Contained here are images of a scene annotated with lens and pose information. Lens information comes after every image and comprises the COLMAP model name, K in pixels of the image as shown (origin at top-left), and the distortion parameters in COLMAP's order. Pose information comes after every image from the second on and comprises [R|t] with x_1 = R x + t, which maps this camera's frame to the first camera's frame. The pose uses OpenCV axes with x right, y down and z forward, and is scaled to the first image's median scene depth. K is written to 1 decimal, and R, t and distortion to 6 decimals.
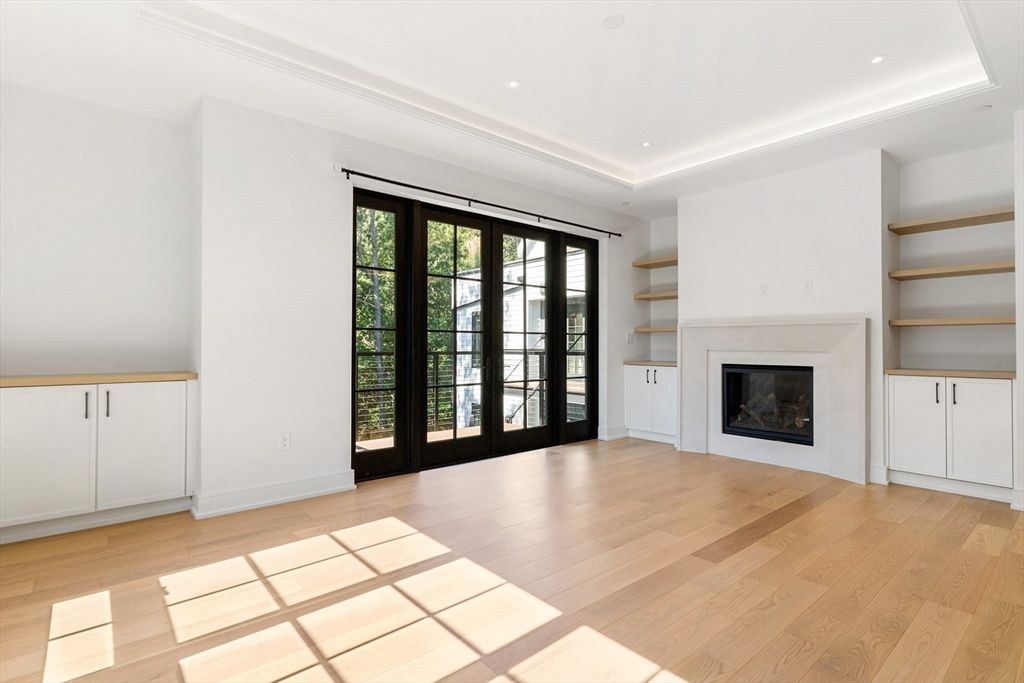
lens RADIAL K [[494.4, 0, 511.1], [0, 494.4, 341.2], [0, 0, 1]] dist [0.009816, -0.000698]
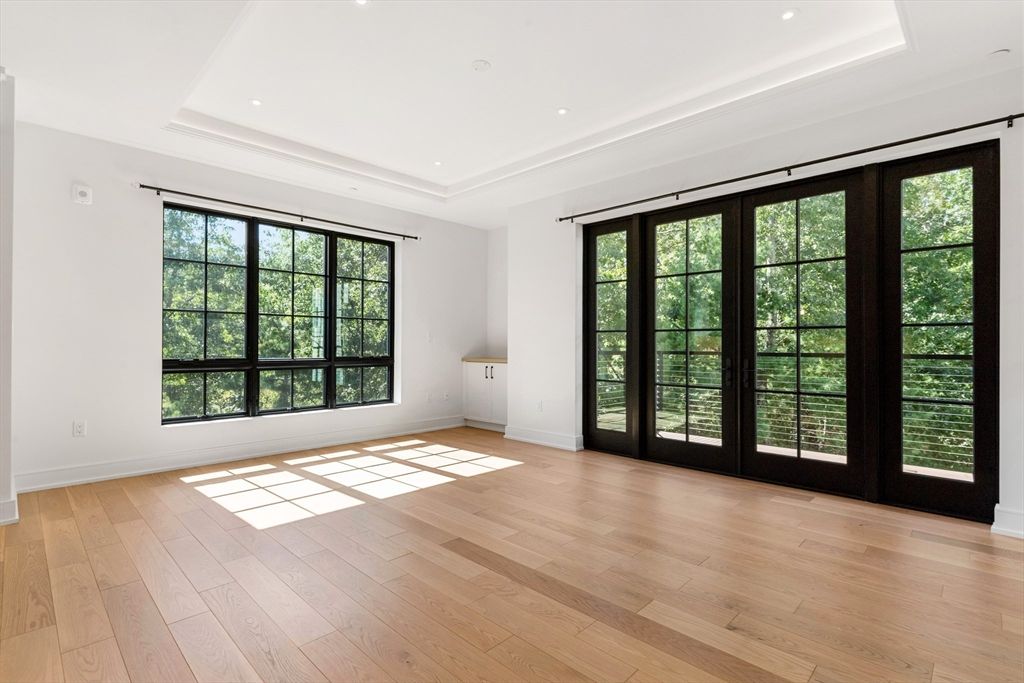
lens RADIAL K [[494.4, 0, 509.2], [0, 494.4, 342.8], [0, 0, 1]] dist [0.009816, -0.000698]
pose [[0.082713, -0.010095, -0.996522, 1.221583], [0.006005, 0.999936, -0.009631, 0.016398], [0.996555, -0.005187, 0.082768, 0.864306]]
